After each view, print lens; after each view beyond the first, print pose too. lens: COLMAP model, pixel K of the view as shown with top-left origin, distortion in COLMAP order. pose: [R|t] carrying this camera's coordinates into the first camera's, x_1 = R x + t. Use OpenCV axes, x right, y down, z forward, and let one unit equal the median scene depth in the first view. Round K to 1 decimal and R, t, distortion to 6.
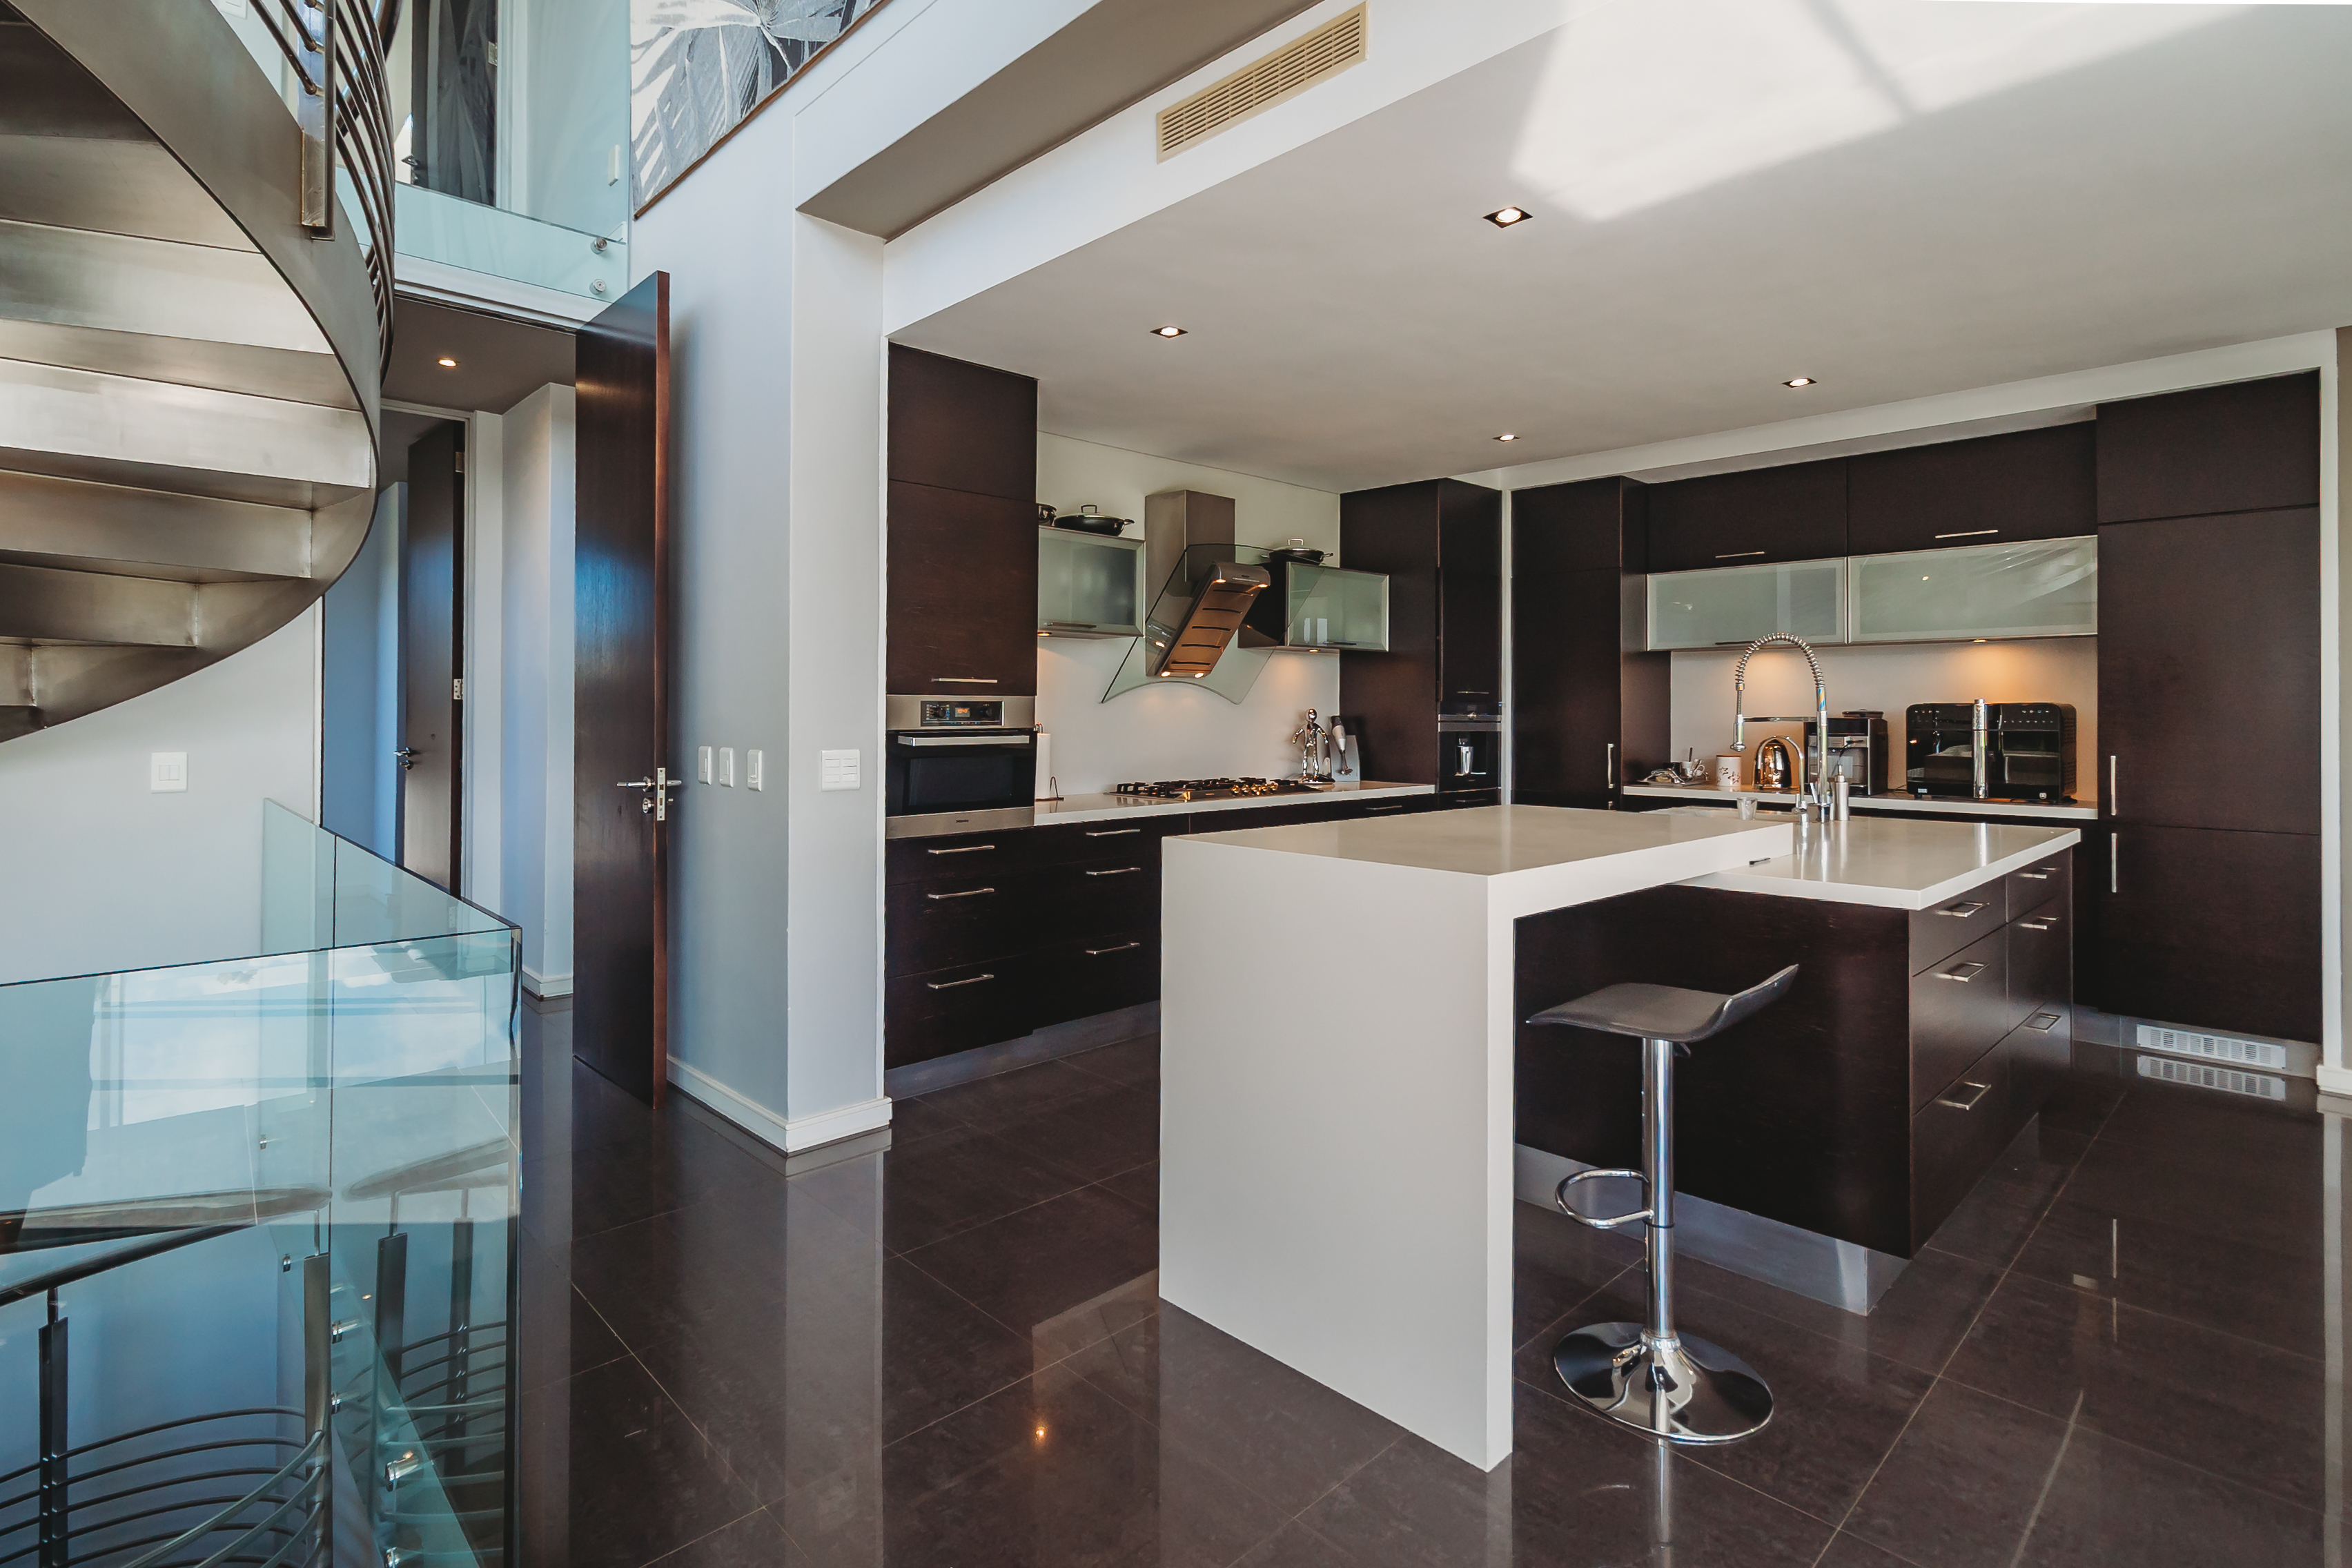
lens RADIAL K [[1169.8, 0, 1170.2], [0, 1169.8, 683.3], [0, 0, 1]] dist [0.000197, 0.000524]
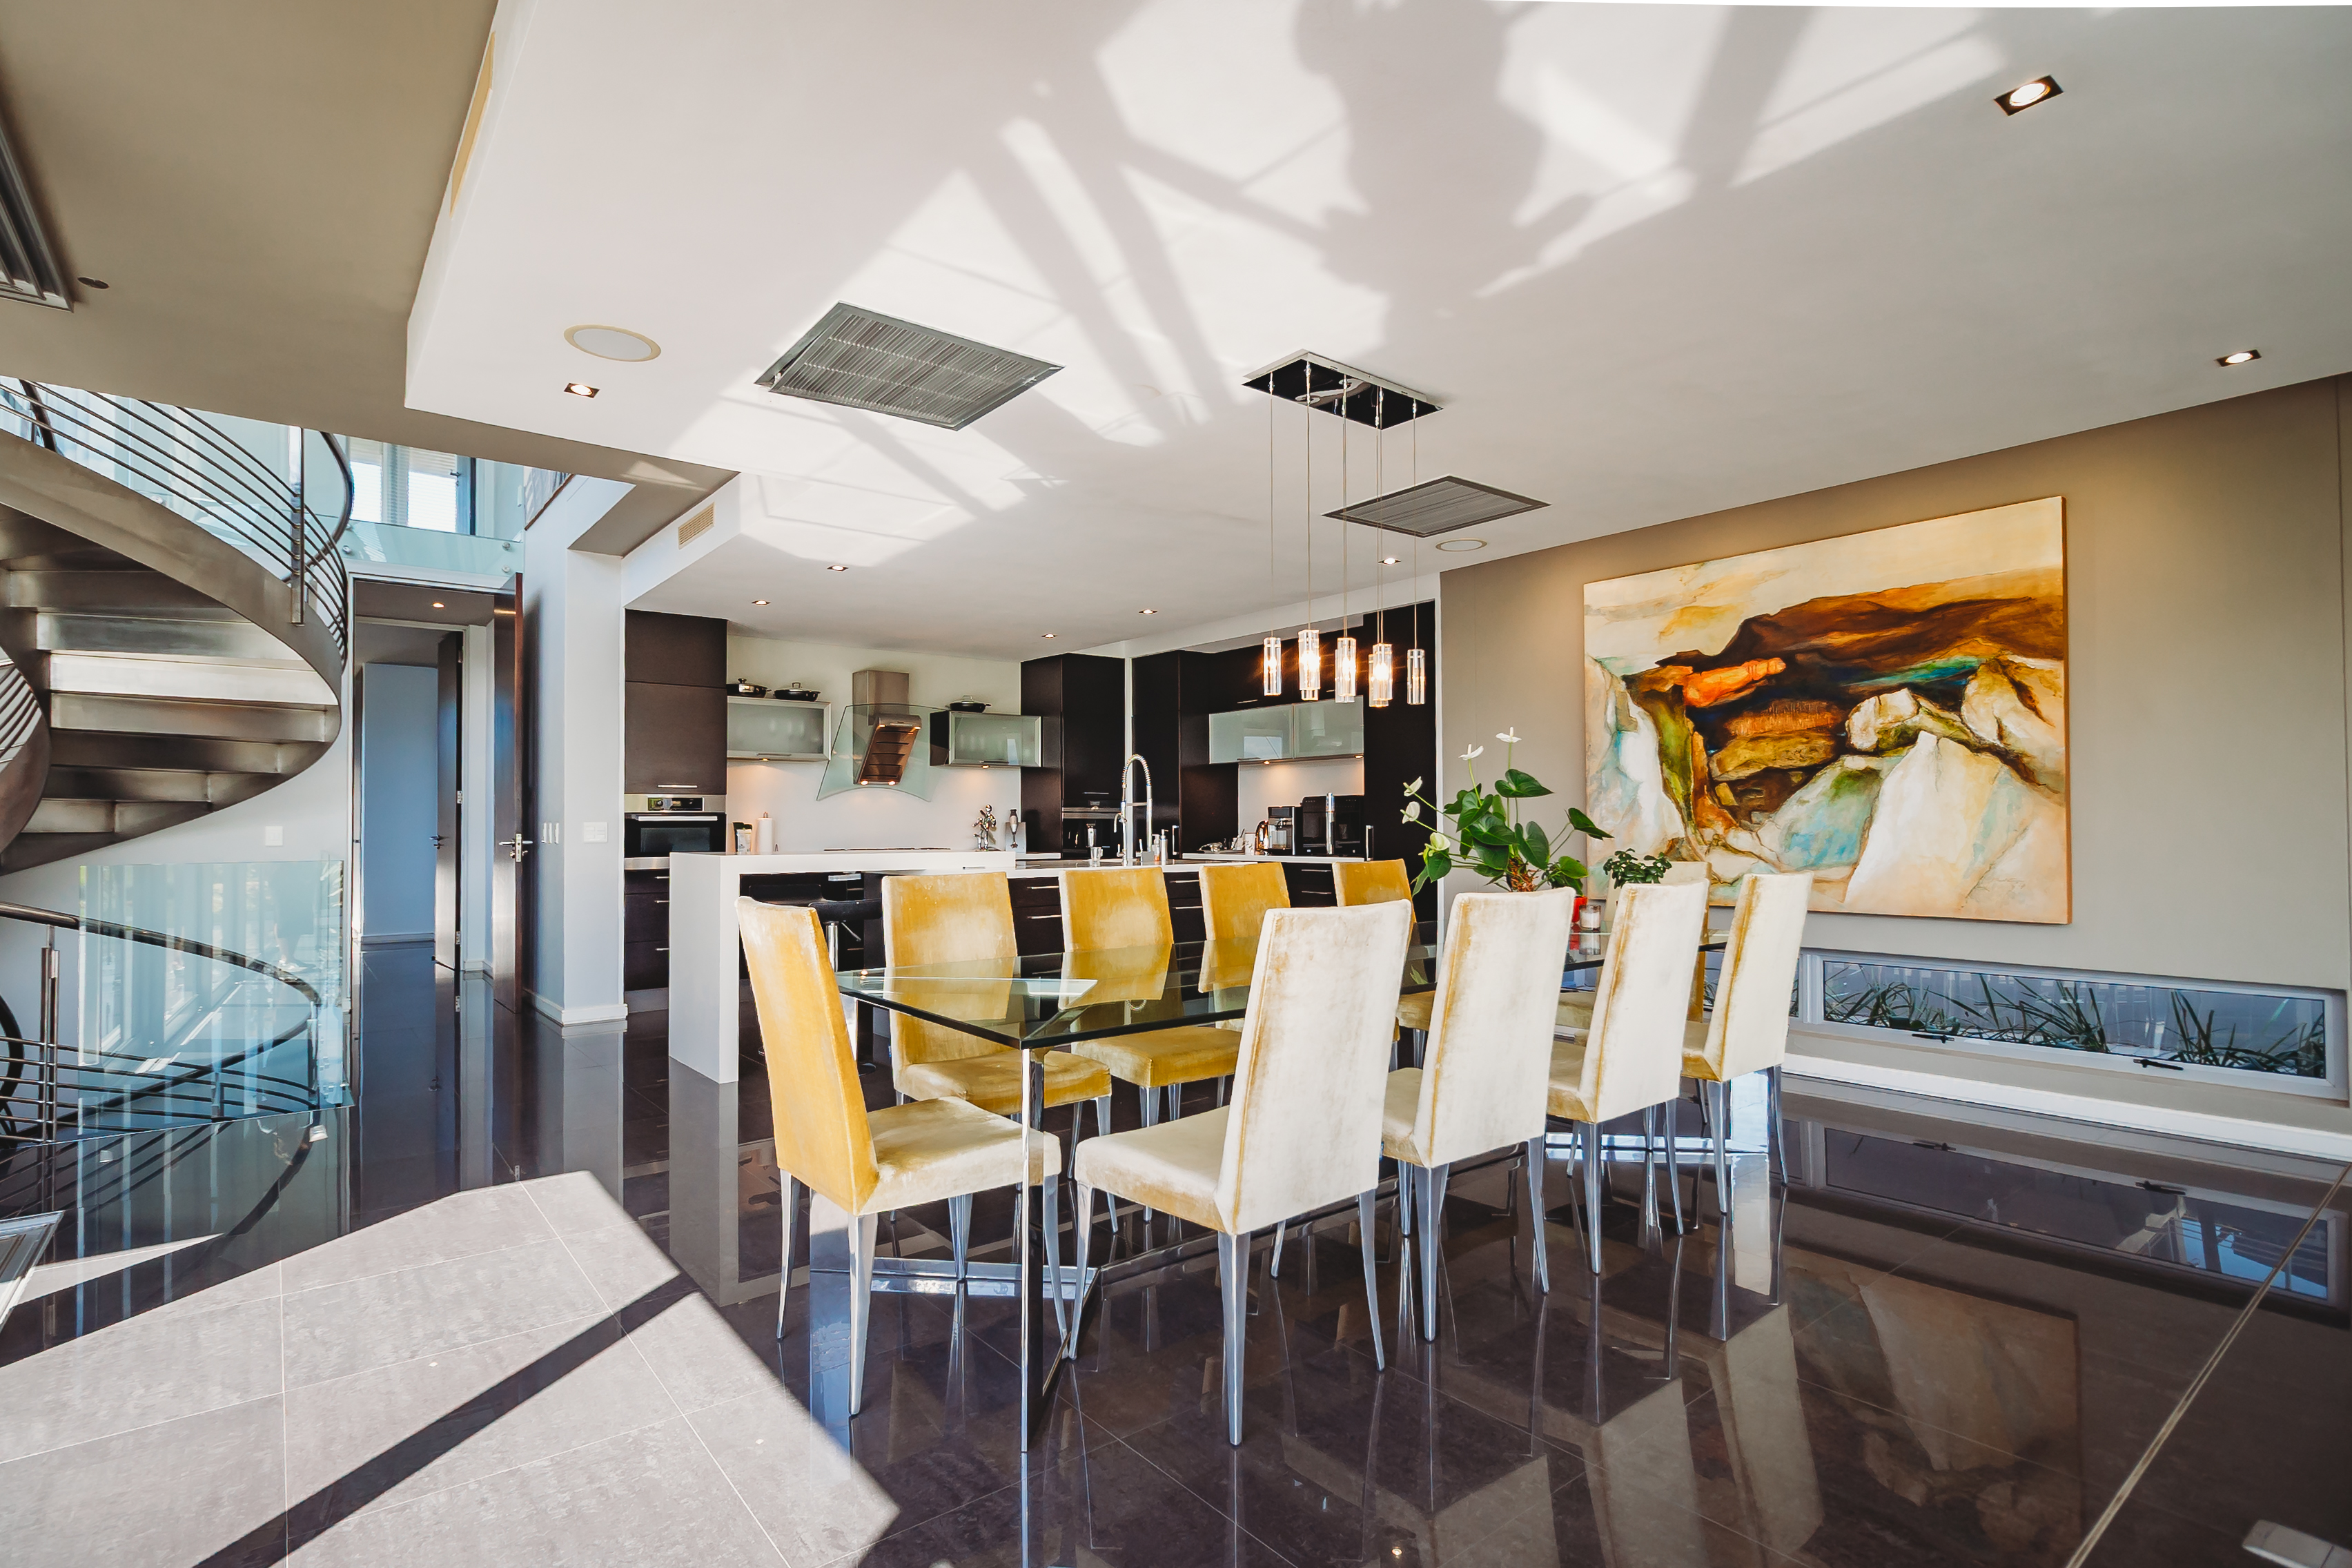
lens RADIAL K [[1135.4, 0, 1176.0], [0, 1135.4, 784.0], [0, 0, 1]] dist [0.000823, -0.000292]
pose [[0.996892, -0.009572, -0.078199, 0.600689], [0.008770, 0.999905, -0.010593, 0.015637], [0.078293, 0.009874, 0.996882, -0.586128]]
